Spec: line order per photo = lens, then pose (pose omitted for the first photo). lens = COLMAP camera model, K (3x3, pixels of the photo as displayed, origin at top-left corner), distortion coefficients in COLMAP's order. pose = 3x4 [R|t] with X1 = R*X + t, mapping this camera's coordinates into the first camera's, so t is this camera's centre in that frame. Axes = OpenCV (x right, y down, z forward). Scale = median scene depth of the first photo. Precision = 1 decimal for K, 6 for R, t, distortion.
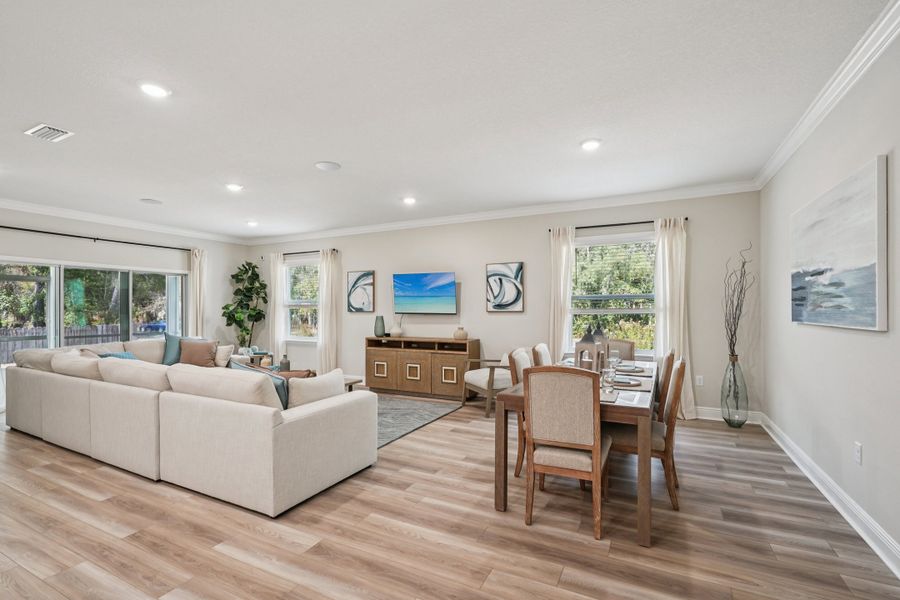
lens RADIAL K [[409.9, 0, 445.9], [0, 409.9, 322.7], [0, 0, 1]] dist [-0.002668, -0.000130]
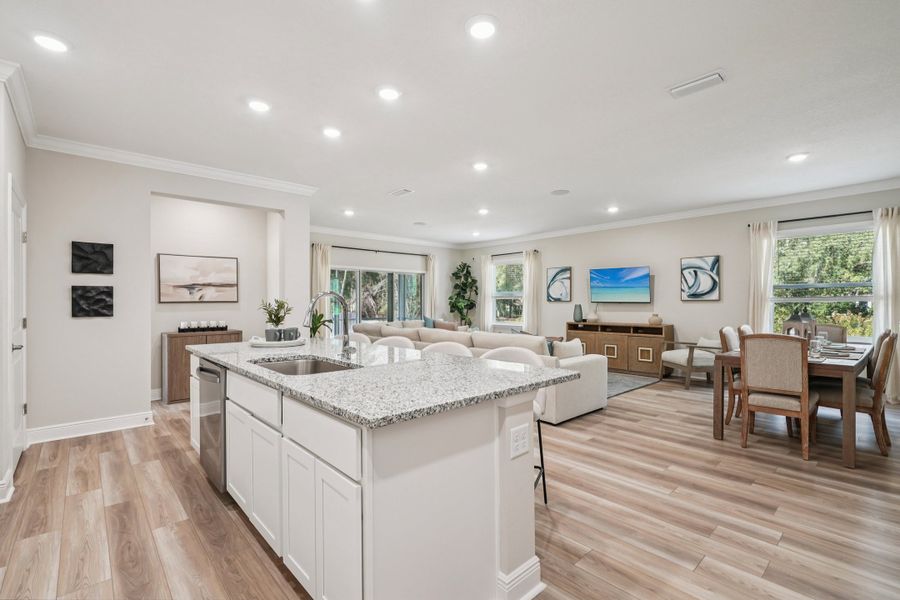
lens RADIAL K [[410.5, 0, 447.3], [0, 410.5, 310.7], [0, 0, 1]] dist [0.001086, 0.000671]
pose [[0.937630, 0.006998, -0.347563, -0.111869], [-0.011973, 0.999854, -0.012168, 0.023026], [0.347427, 0.015570, 0.937578, -0.286033]]
